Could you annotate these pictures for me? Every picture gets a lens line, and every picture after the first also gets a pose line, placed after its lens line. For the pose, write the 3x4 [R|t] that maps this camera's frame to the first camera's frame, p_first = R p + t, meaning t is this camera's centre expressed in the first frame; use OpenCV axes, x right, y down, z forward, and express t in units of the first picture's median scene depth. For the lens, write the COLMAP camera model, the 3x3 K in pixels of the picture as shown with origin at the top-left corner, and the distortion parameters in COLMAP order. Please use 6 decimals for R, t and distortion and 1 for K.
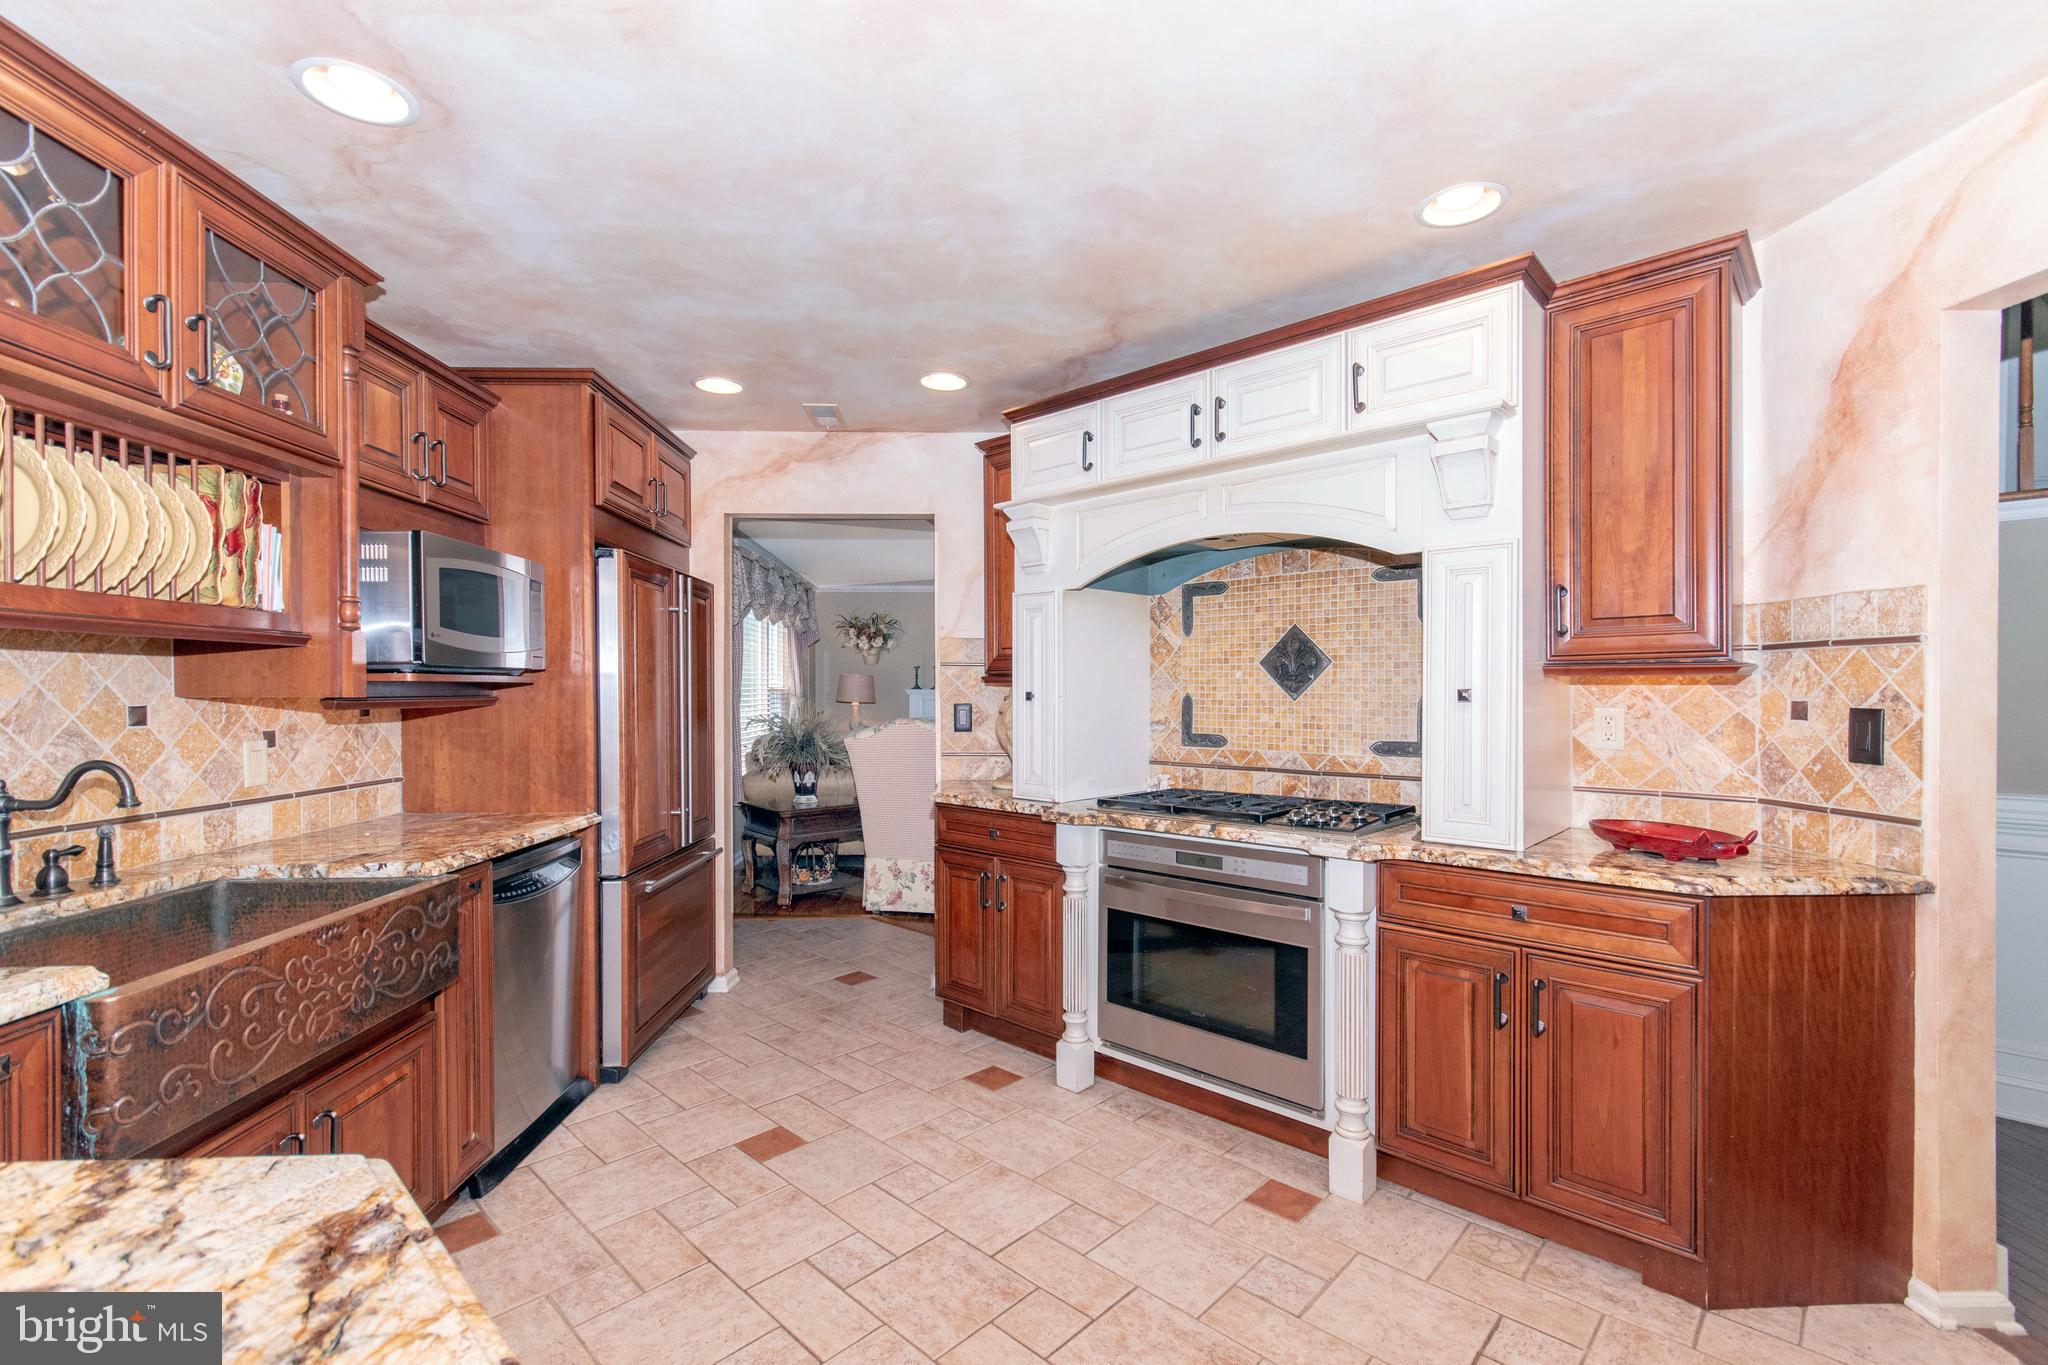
lens RADIAL K [[903.8, 0, 1023.3], [0, 903.8, 693.0], [0, 0, 1]] dist [0.005890, -0.000888]
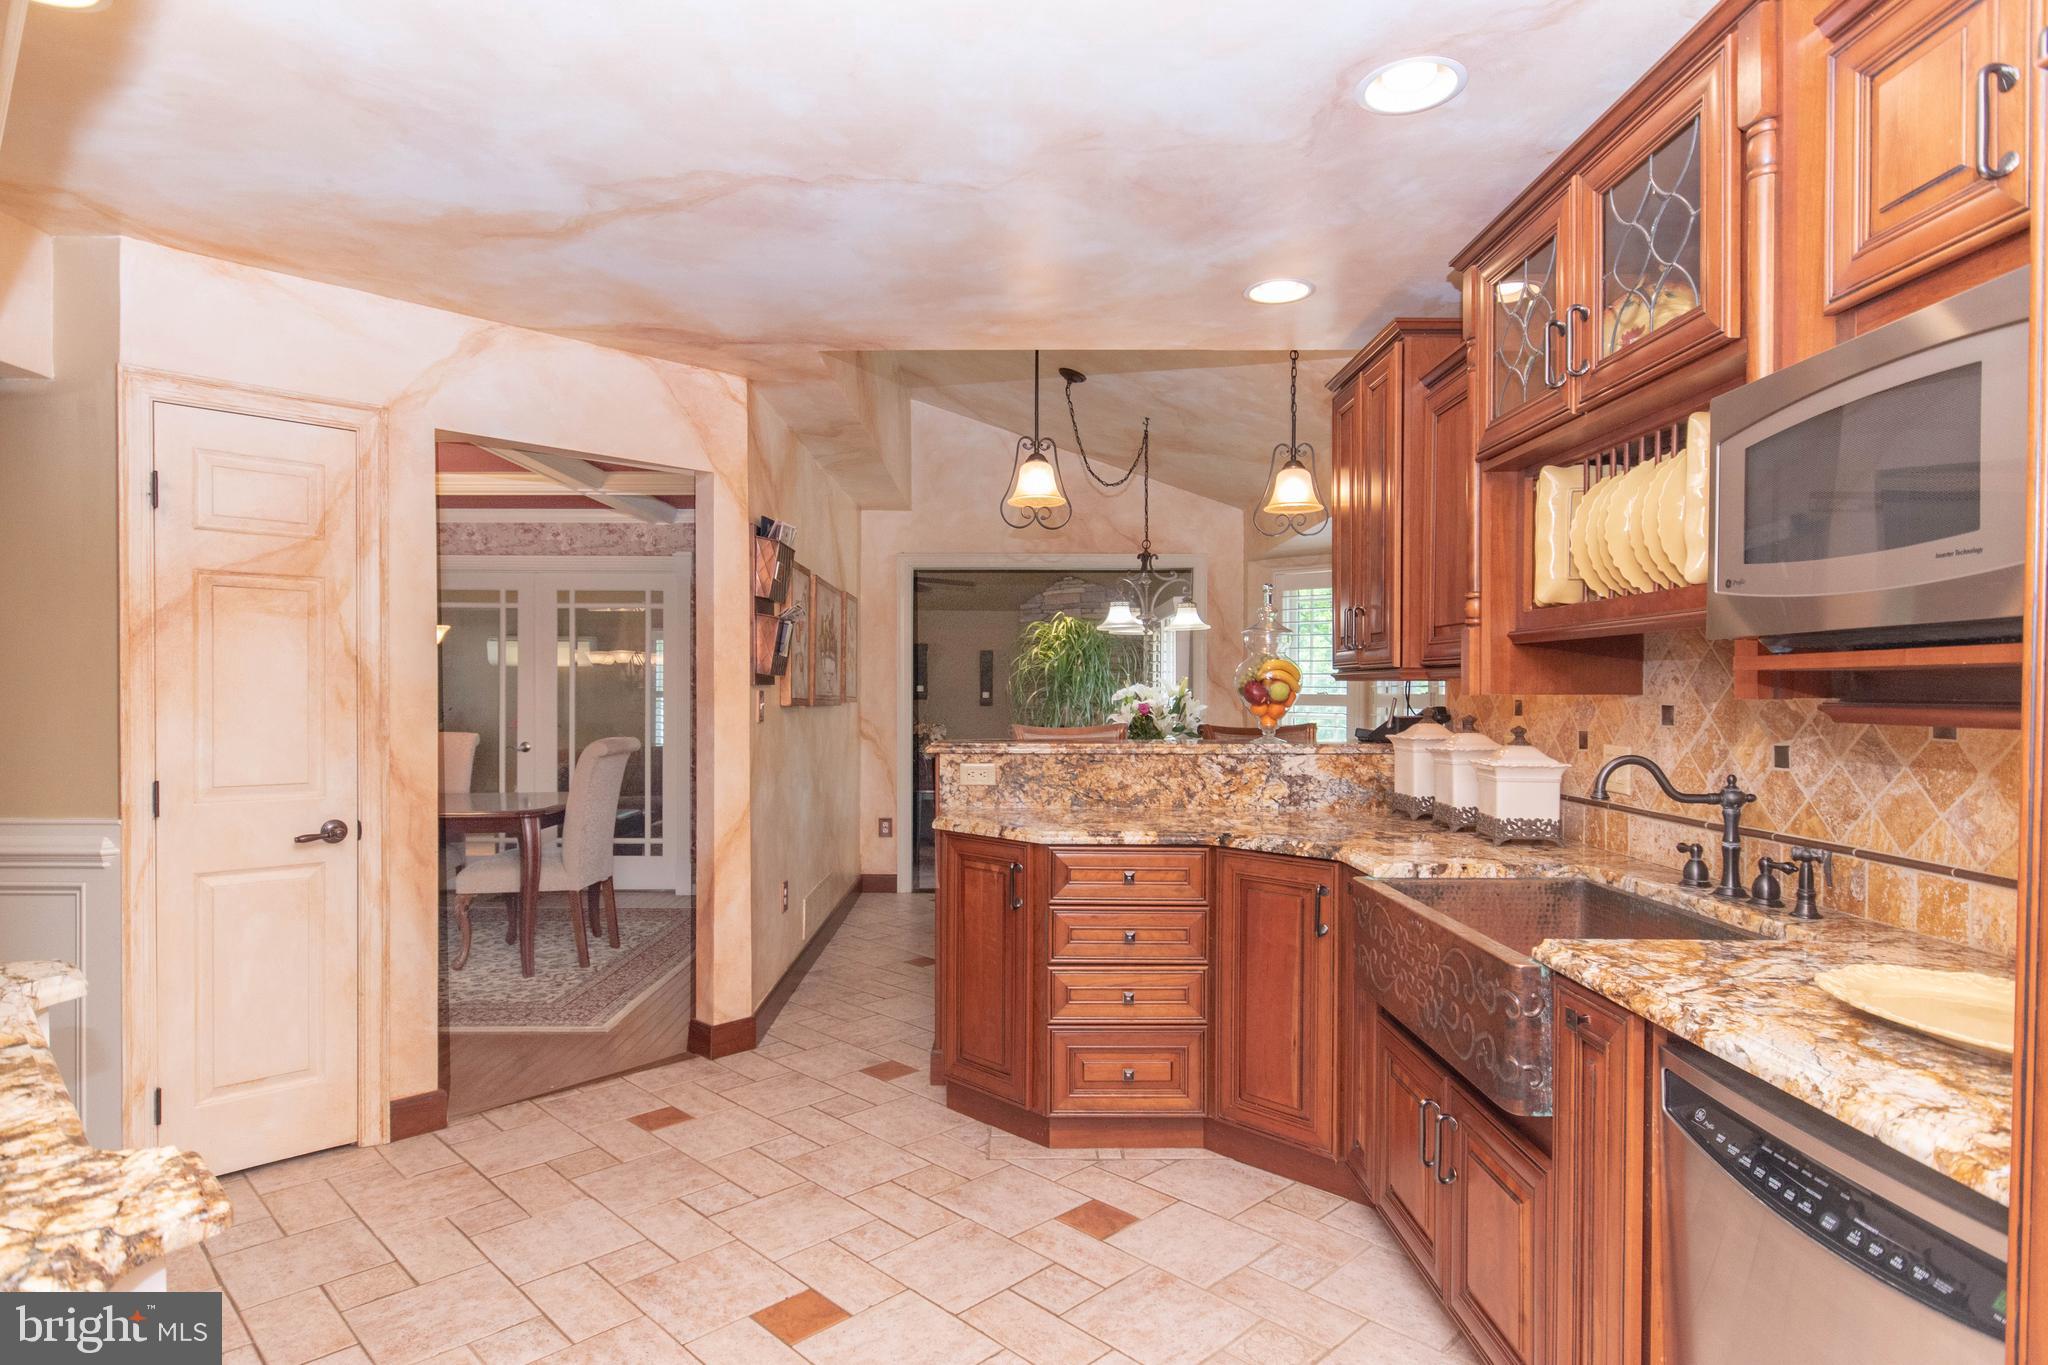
lens RADIAL K [[1115.7, 0, 1017.1], [0, 1115.7, 692.6], [0, 0, 1]] dist [0.000709, -0.000312]
pose [[-0.999553, -0.002435, 0.029812, -0.189157], [-0.002264, 0.999981, 0.005767, -0.001573], [-0.029826, 0.005697, -0.999539, 1.253530]]
